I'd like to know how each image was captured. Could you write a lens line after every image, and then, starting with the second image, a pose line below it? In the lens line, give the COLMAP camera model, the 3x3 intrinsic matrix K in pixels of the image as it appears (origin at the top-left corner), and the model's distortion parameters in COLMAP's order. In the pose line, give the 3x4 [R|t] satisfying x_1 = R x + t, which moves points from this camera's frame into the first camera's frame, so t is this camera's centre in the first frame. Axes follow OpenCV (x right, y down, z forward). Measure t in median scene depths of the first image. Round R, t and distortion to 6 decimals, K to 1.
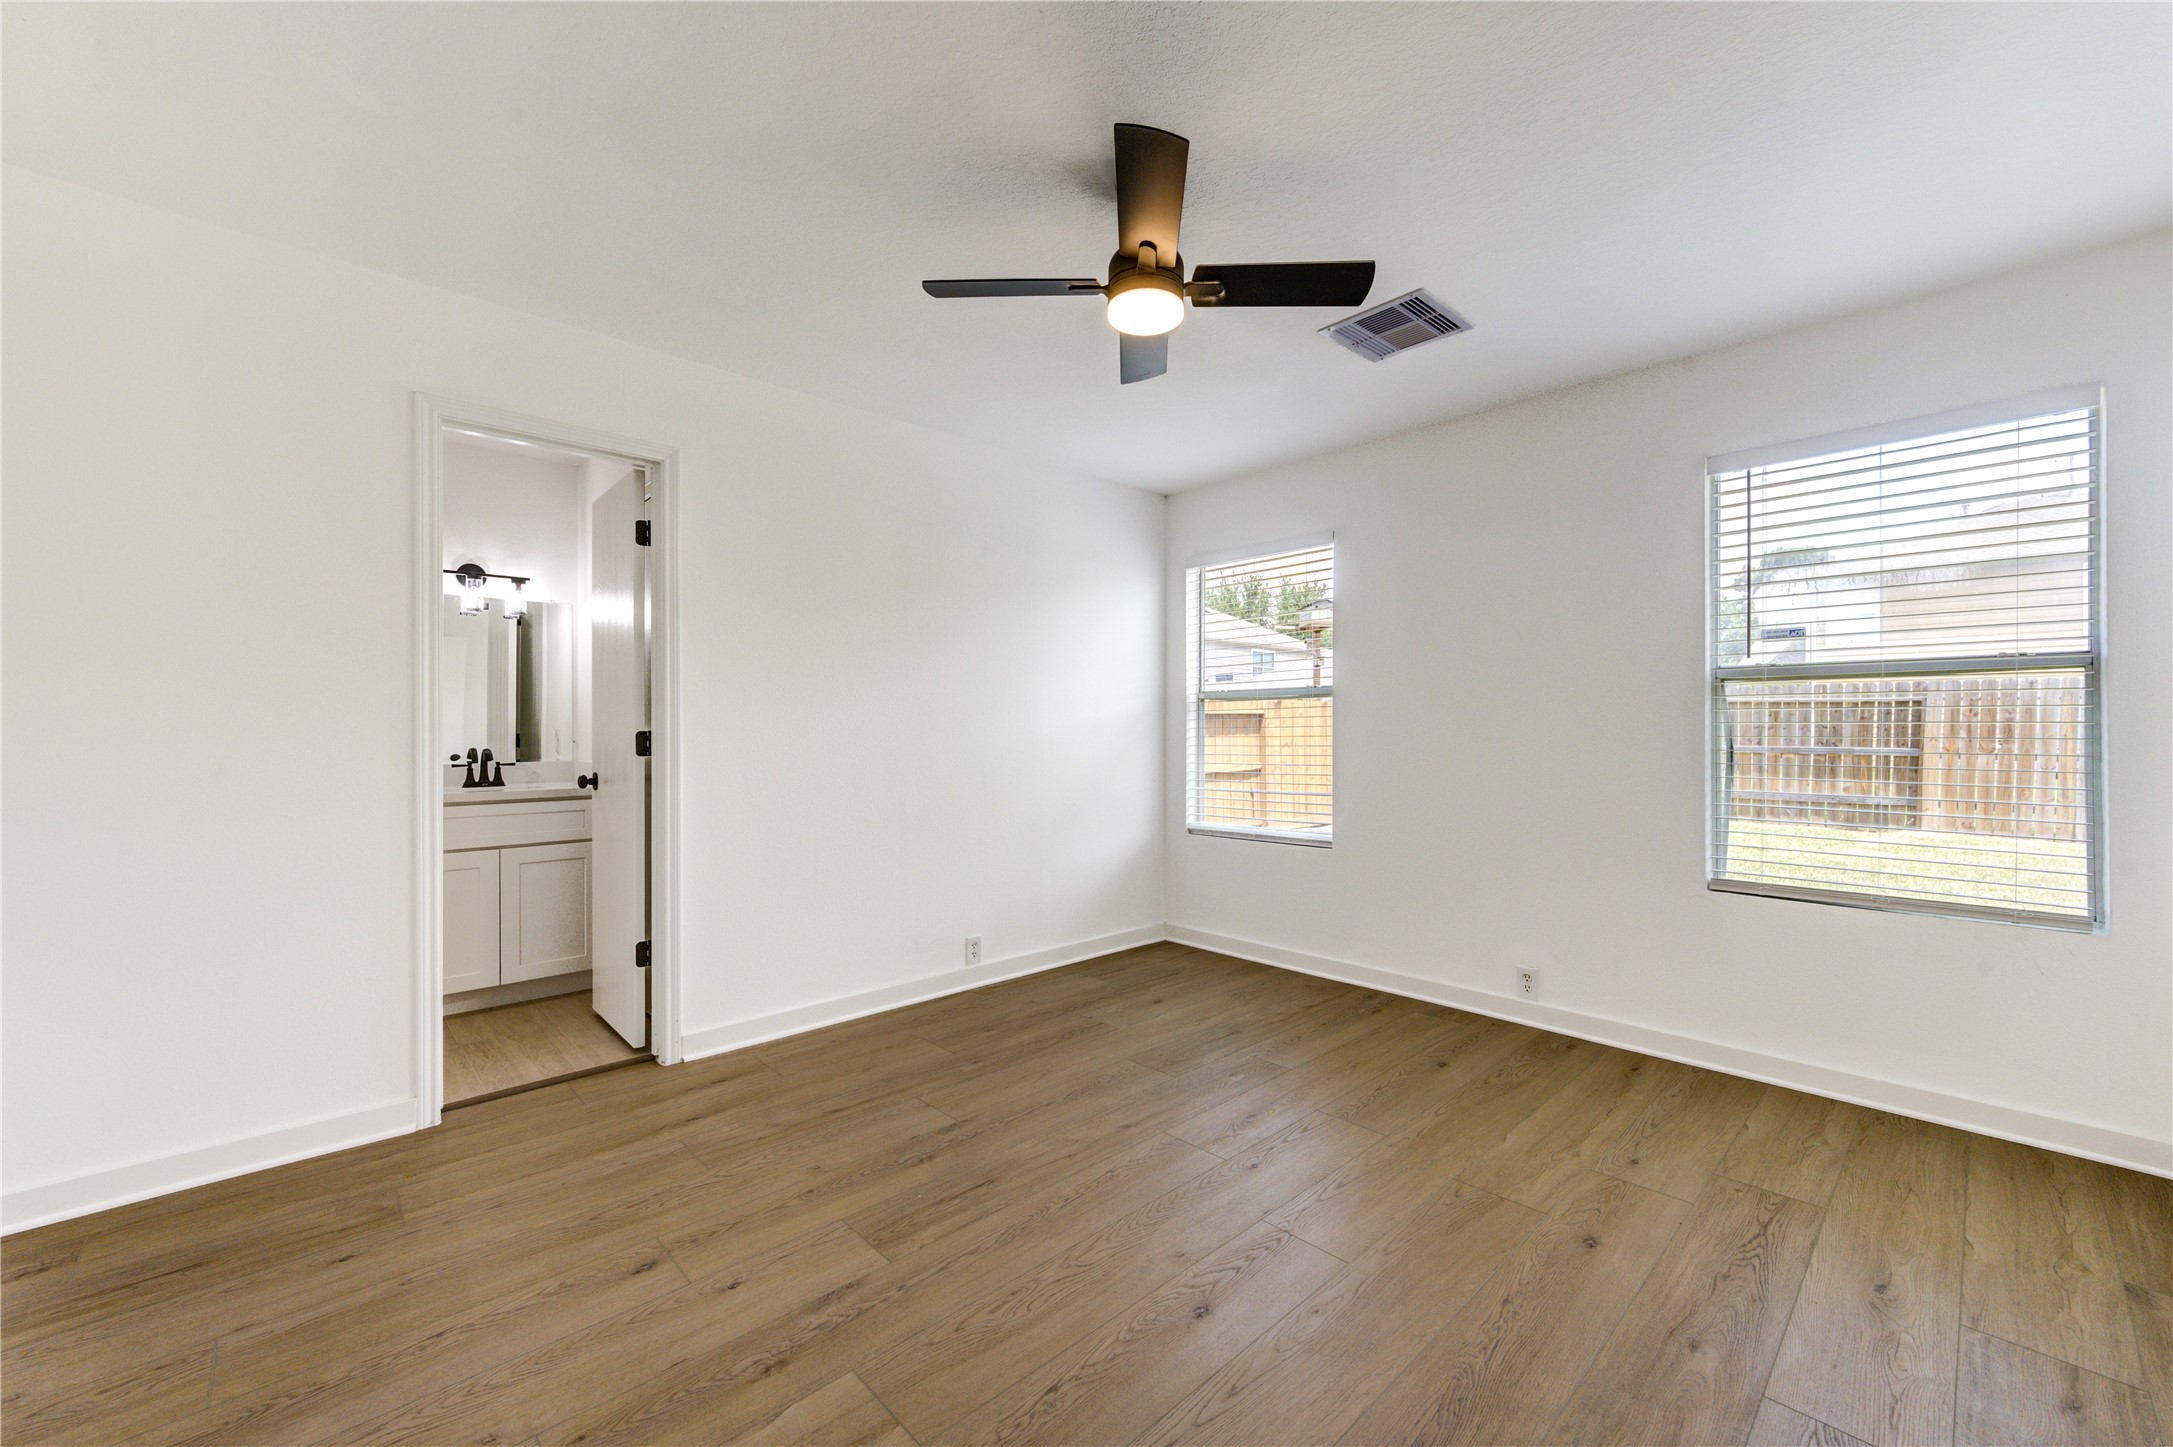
lens RADIAL K [[845.4, 0, 1094.5], [0, 845.4, 738.3], [0, 0, 1]] dist [0.004557, 0.000174]
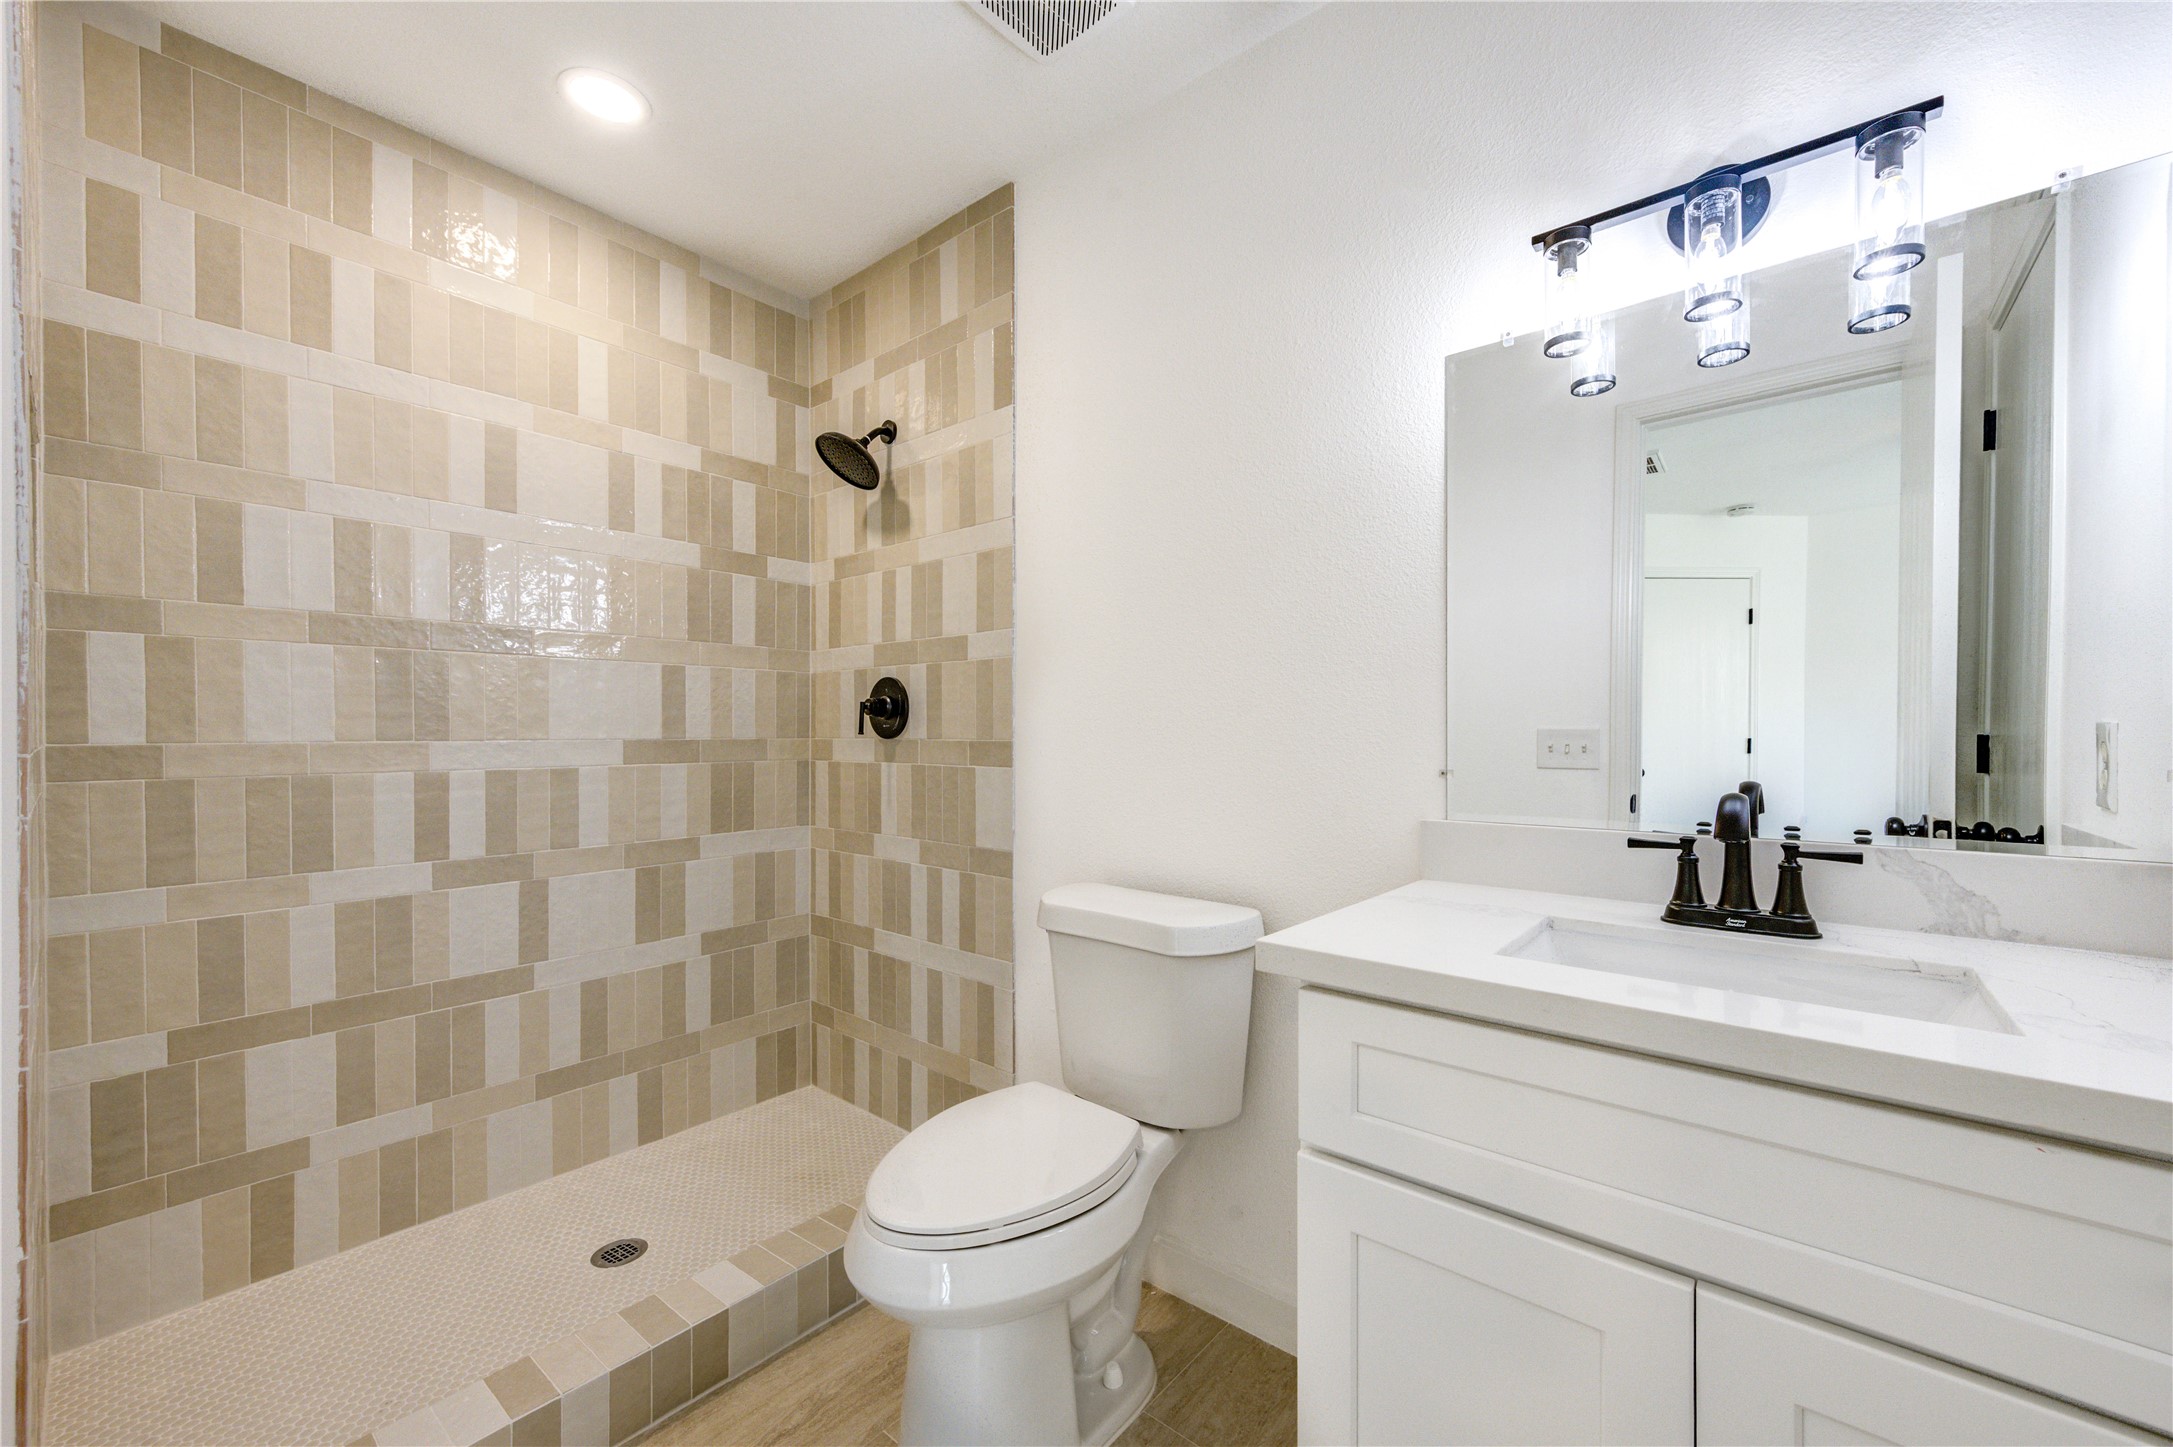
lens RADIAL K [[845.4, 0, 1094.5], [0, 845.4, 738.3], [0, 0, 1]] dist [0.004557, 0.000174]
pose [[0.112603, 0.010820, -0.993581, -0.463409], [-0.005791, 0.999931, 0.010233, -0.007612], [0.993623, 0.004601, 0.112658, 0.753580]]
